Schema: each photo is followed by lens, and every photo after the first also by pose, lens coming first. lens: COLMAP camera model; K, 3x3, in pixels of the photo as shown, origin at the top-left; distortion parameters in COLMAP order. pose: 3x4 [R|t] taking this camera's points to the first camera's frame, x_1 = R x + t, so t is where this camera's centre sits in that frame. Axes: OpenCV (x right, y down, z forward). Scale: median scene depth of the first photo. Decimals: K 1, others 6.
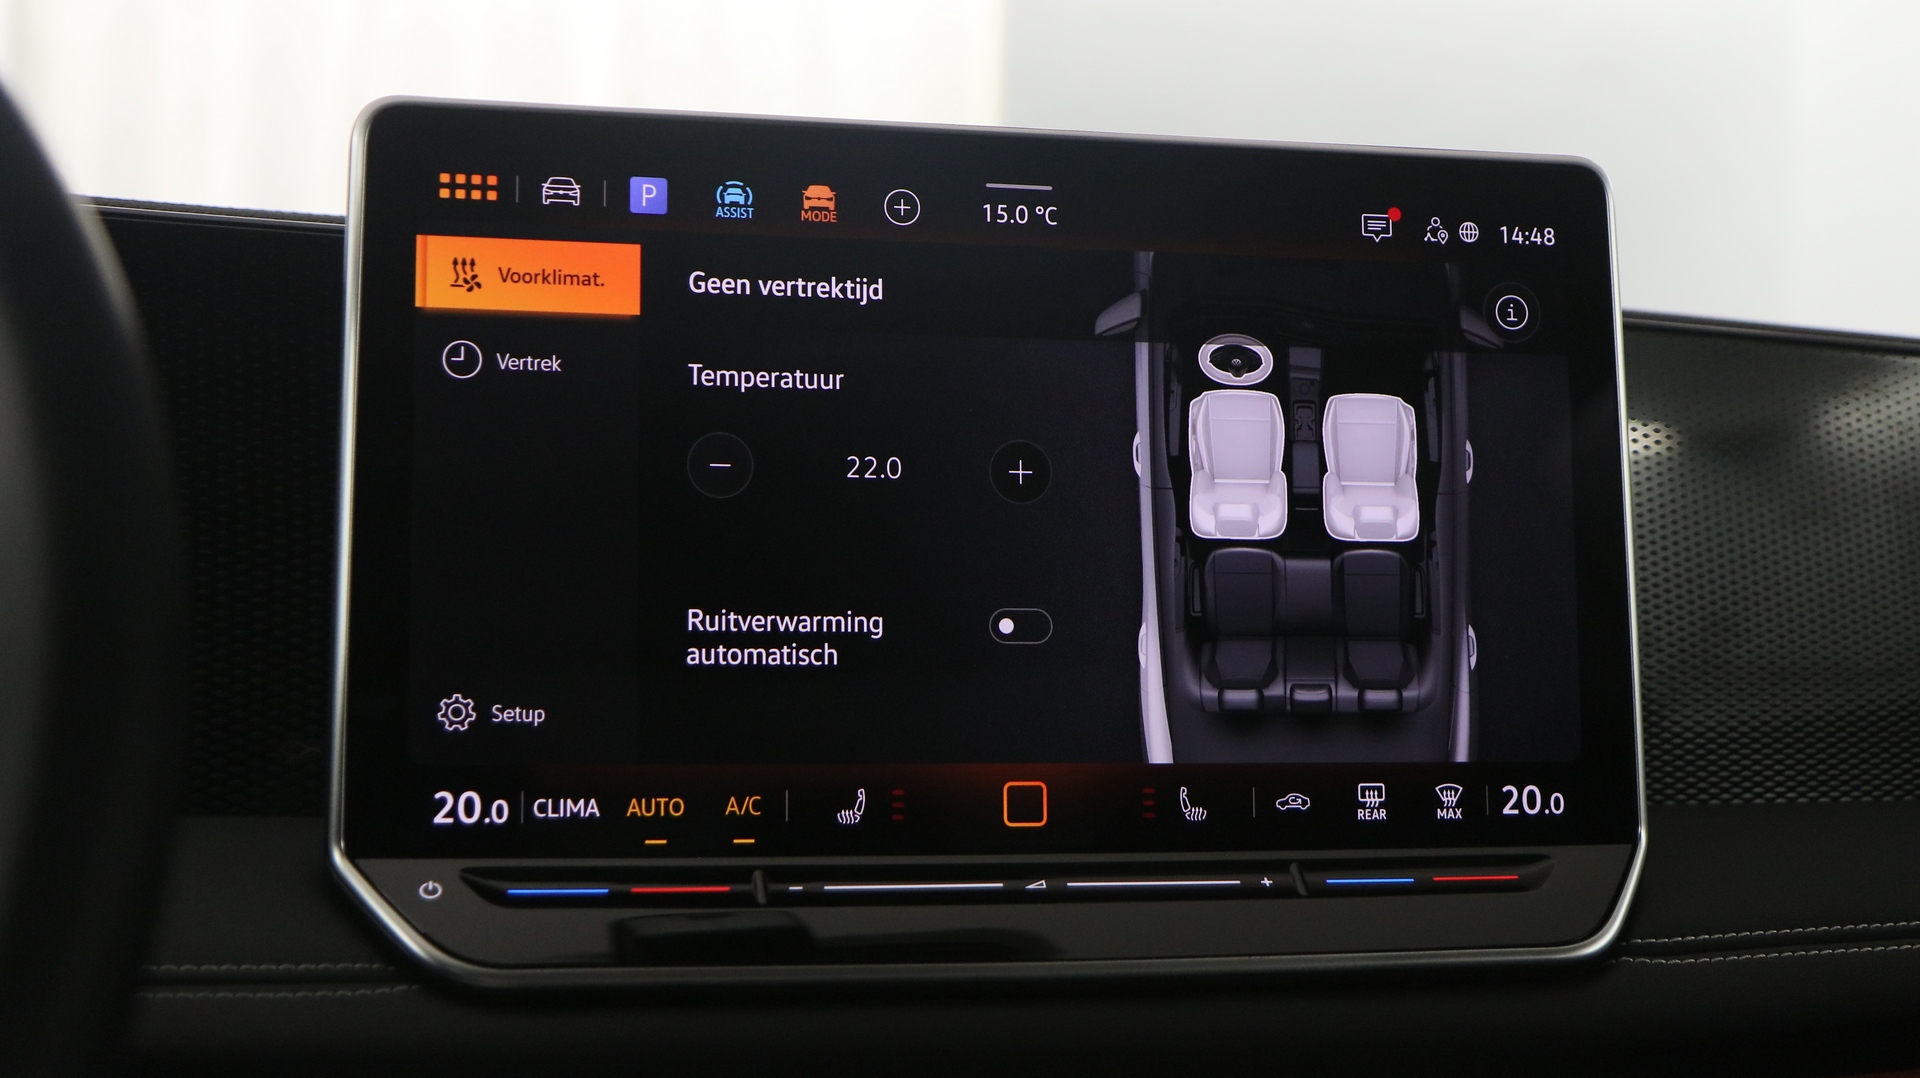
lens RADIAL K [[2569.5, 0, 964.7], [0, 2569.5, 519.3], [0, 0, 1]] dist [-0.035811, 0.000000]
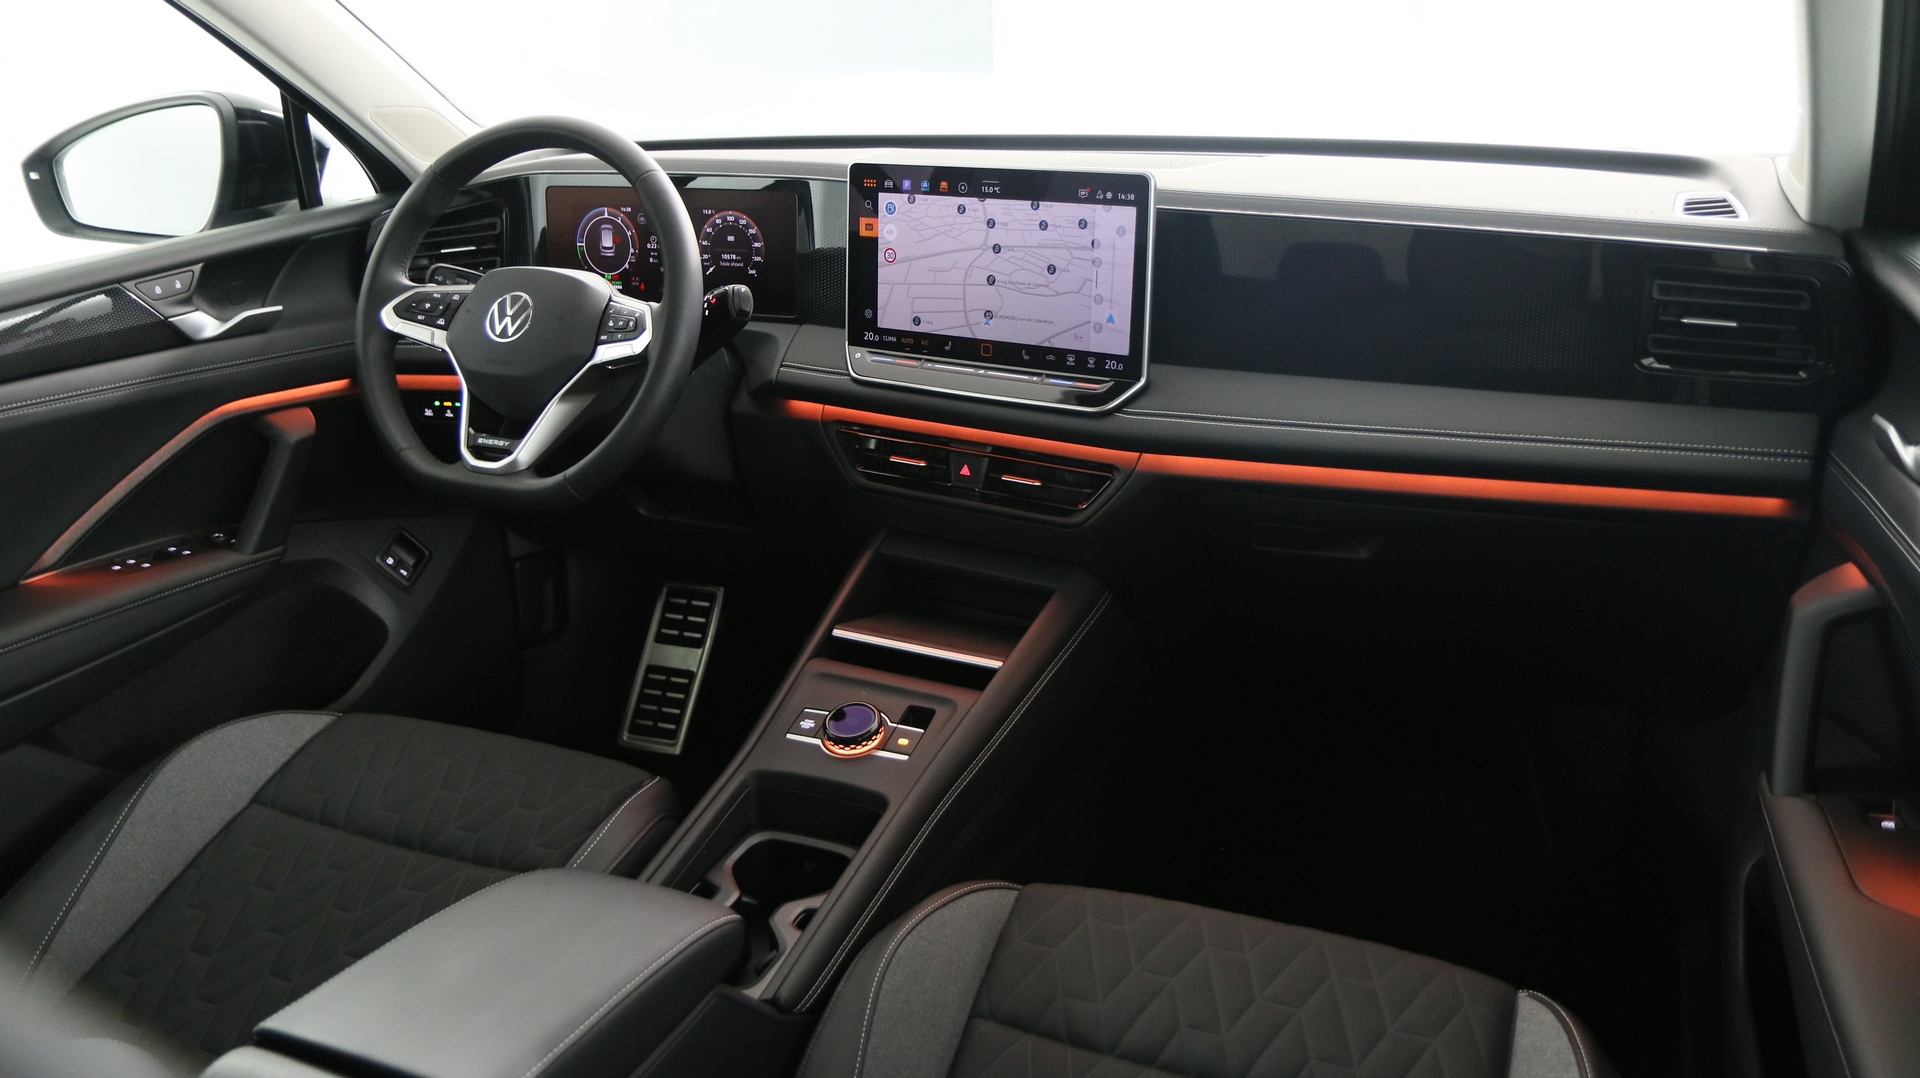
lens RADIAL K [[1462.5, 0, 955.7], [0, 1462.5, 541.1], [0, 0, 1]] dist [-0.022750, 0.019691]
pose [[0.702414, 0.217070, -0.677860, 1.524101], [0.048534, 0.935538, 0.349877, -0.386059], [0.710112, -0.278657, 0.646600, -0.521774]]
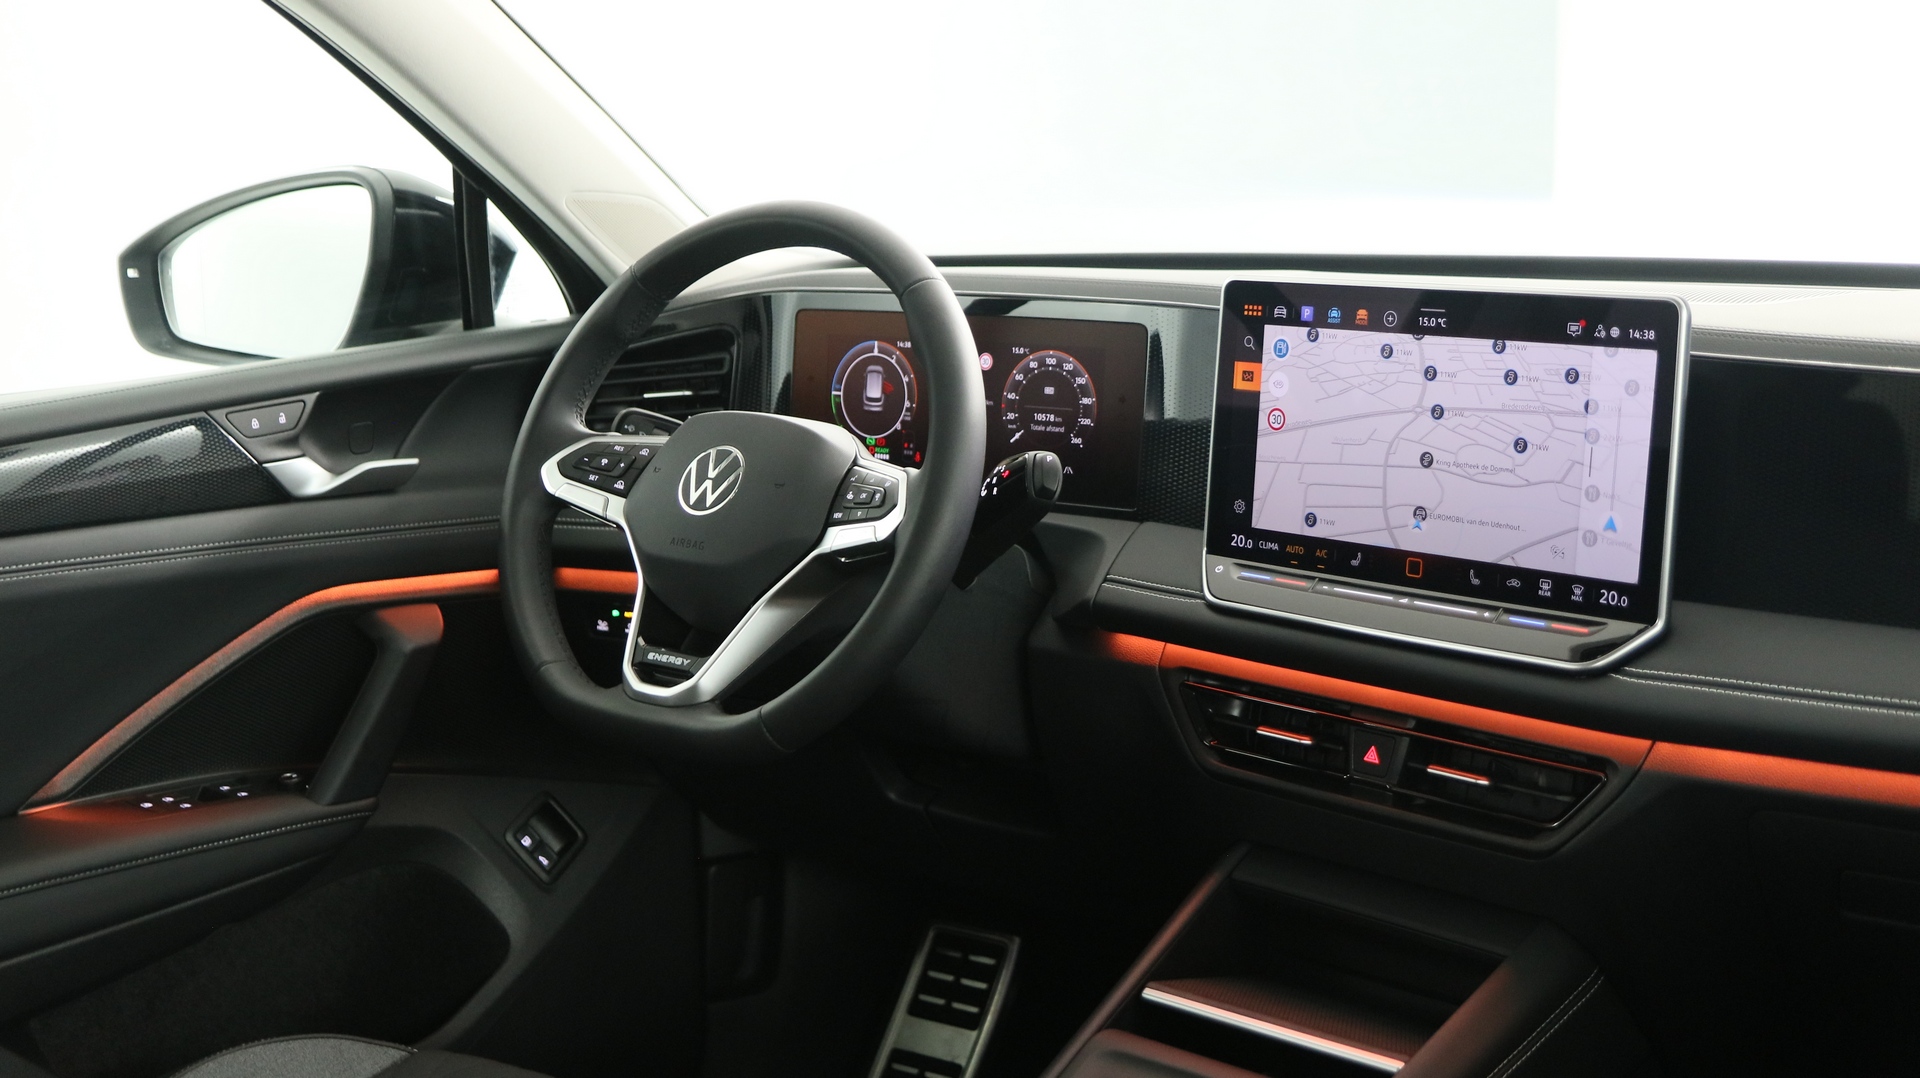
lens RADIAL K [[2310.2, 0, 959.9], [0, 2310.2, 549.5], [0, 0, 1]] dist [0.019118, 0.000000]
pose [[0.517358, 0.135219, -0.845019, 1.652192], [0.037701, 0.982878, 0.180361, -0.318882], [0.854938, -0.125169, 0.503402, -0.478571]]
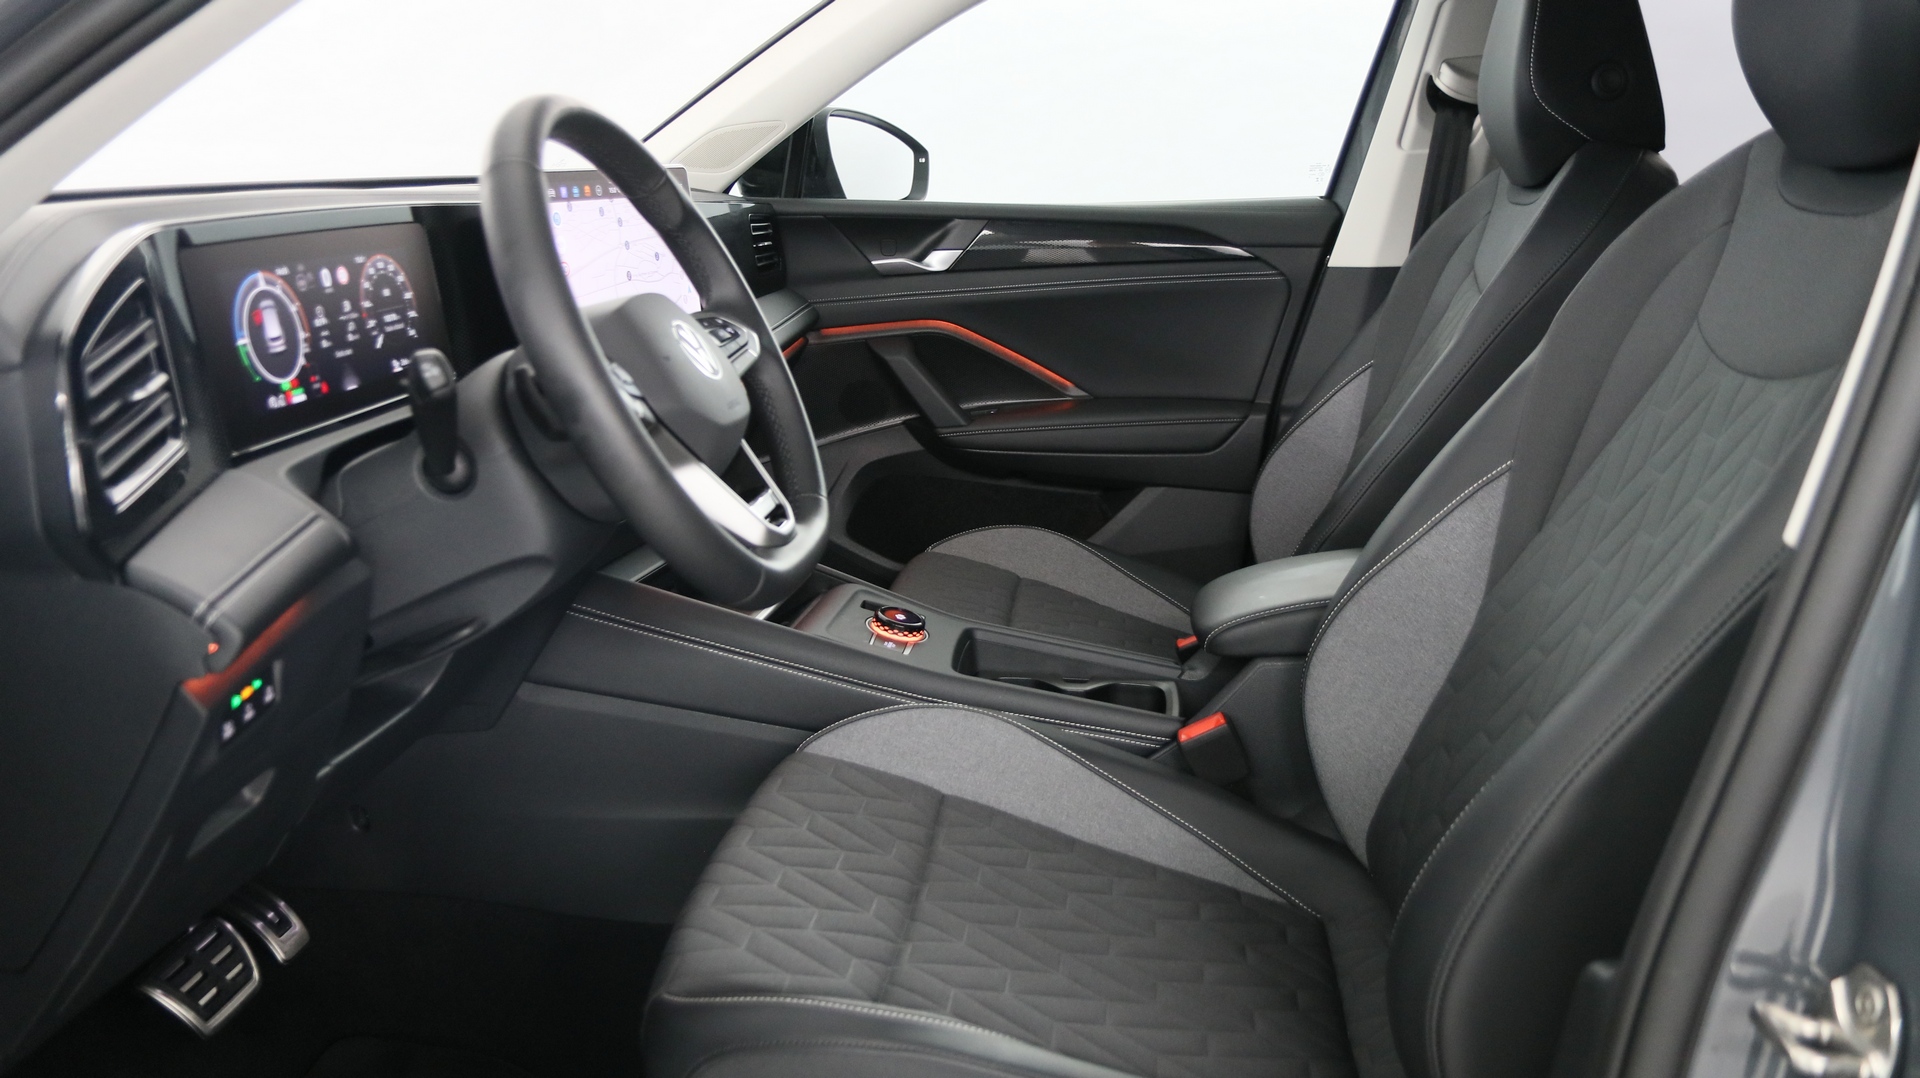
lens RADIAL K [[1462.5, 0, 951.9], [0, 1462.5, 542.9], [0, 0, 1]] dist [-0.022750, 0.019691]
pose [[0.479536, -0.246395, 0.842220, -1.729777], [0.007685, 0.960913, 0.276744, -0.215506], [-0.877488, -0.126236, 0.462686, -0.524603]]
